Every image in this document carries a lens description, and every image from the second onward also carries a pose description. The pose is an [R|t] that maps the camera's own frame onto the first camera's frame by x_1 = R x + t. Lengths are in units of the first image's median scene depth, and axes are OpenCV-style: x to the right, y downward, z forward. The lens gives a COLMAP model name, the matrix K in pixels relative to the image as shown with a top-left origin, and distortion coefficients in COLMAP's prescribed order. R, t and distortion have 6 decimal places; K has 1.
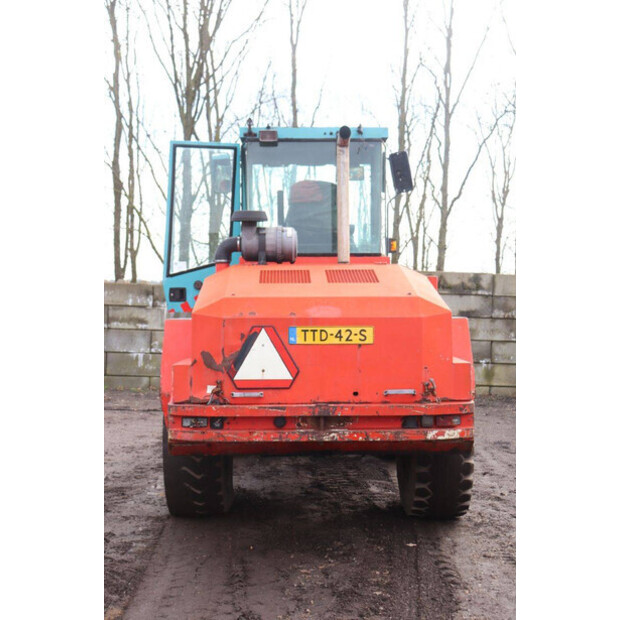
lens RADIAL K [[836.3, 0, 306.3], [0, 836.3, 307.6], [0, 0, 1]] dist [0.036030, 0.000000]
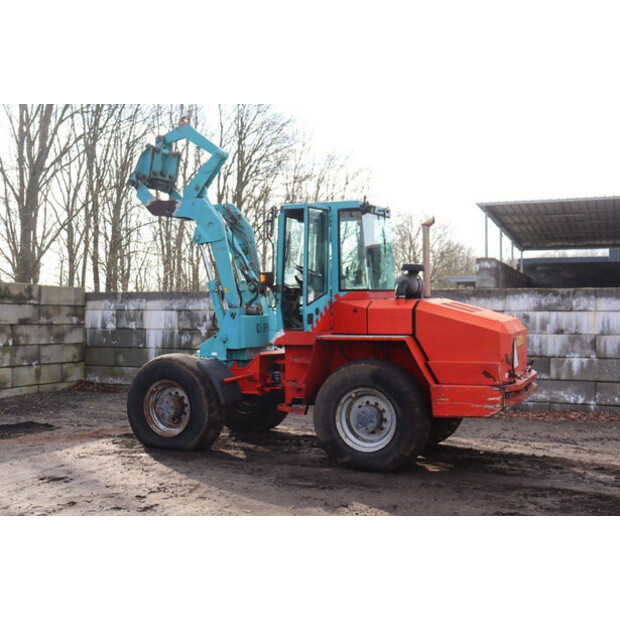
lens RADIAL K [[790.8, 0, 304.5], [0, 790.8, 305.3], [0, 0, 1]] dist [-0.028986, 0.000000]
pose [[0.426088, -0.014403, 0.904567, -1.783759], [0.007425, 0.999895, 0.012424, -0.072123], [-0.904651, 0.001423, 0.426151, 0.681952]]
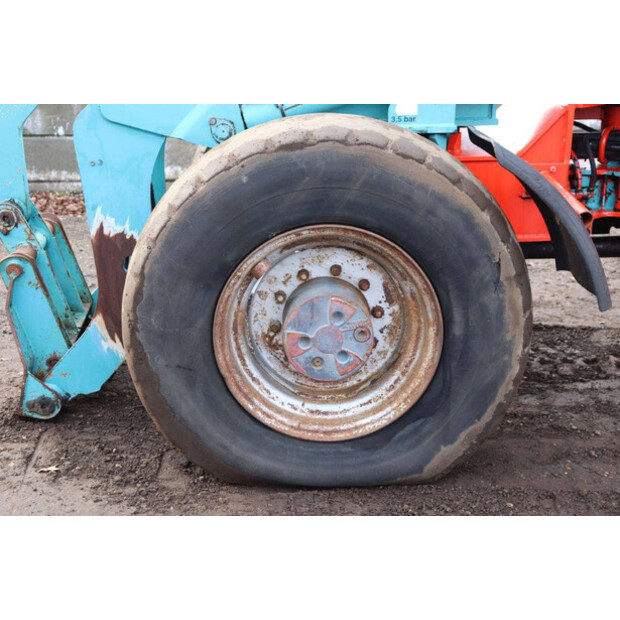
lens RADIAL K [[972.1, 0, 312.6], [0, 972.1, 308.8], [0, 0, 1]] dist [0.080567, 0.000000]
pose [[-0.037698, -0.293376, 0.955254, -0.763369], [-0.004521, 0.955973, 0.293418, 0.007537], [-0.999279, 0.006743, -0.037364, 1.829997]]
